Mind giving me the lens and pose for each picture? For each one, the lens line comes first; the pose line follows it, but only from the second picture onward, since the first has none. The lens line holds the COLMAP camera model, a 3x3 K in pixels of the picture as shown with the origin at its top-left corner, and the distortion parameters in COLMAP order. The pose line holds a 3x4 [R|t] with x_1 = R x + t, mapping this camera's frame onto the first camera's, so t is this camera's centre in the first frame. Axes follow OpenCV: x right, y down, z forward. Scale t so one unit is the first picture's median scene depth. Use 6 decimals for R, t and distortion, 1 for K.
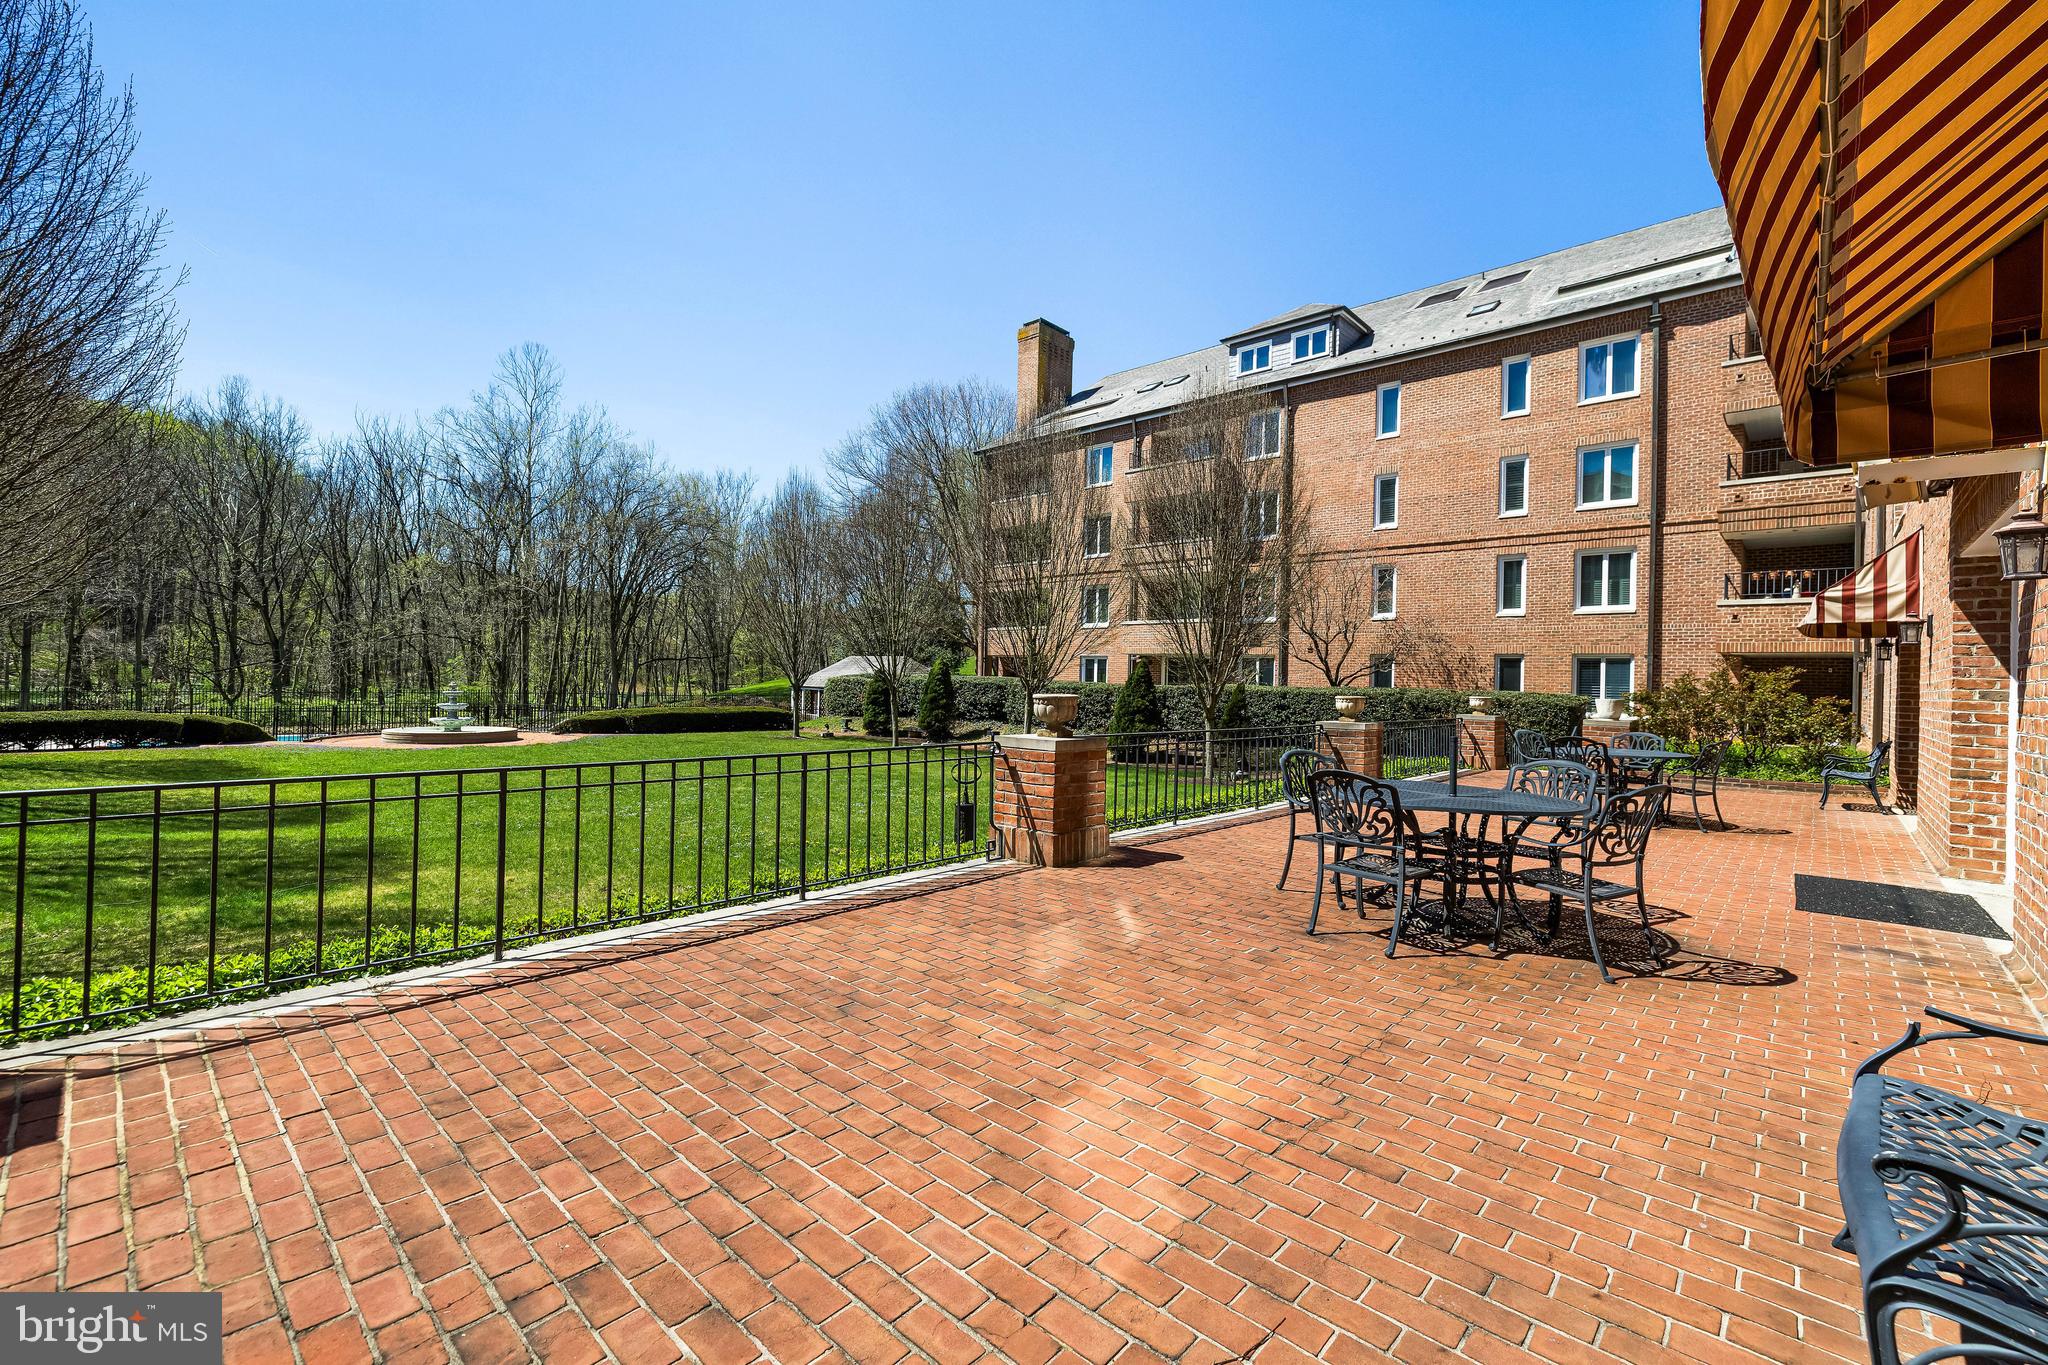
lens RADIAL K [[876.7, 0, 1038.8], [0, 876.7, 680.2], [0, 0, 1]] dist [0.000146, 0.001015]
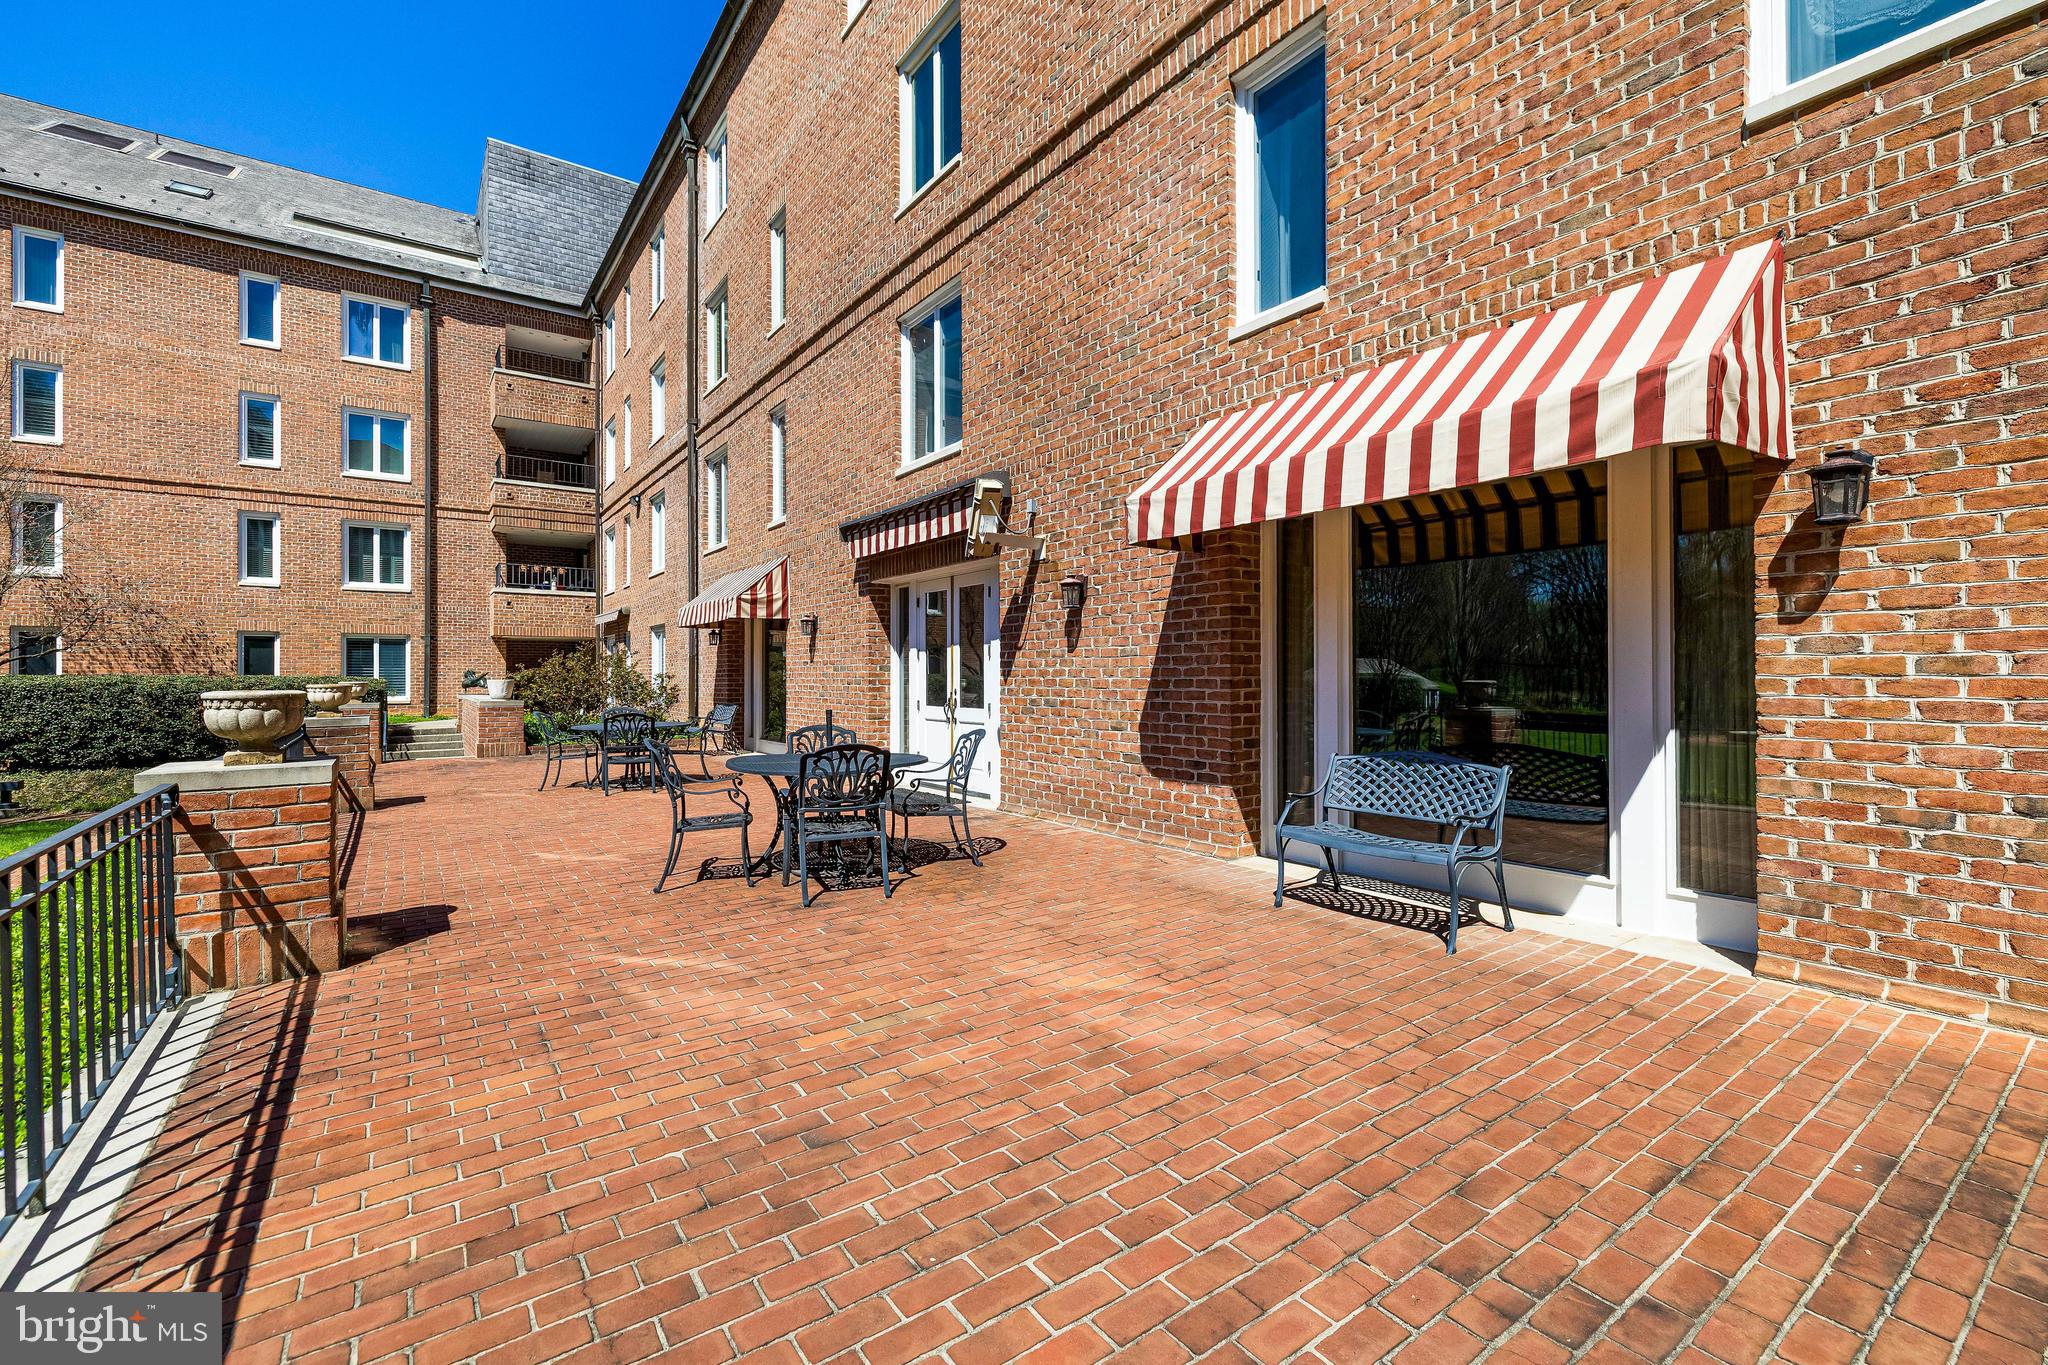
lens RADIAL K [[876.7, 0, 1038.7], [0, 876.7, 676.1], [0, 0, 1]] dist [0.000146, 0.001015]
pose [[0.197933, -0.024485, 0.979910, -0.150564], [0.007816, 0.999696, 0.023400, -0.001220], [-0.980184, 0.003027, 0.198065, 0.122037]]
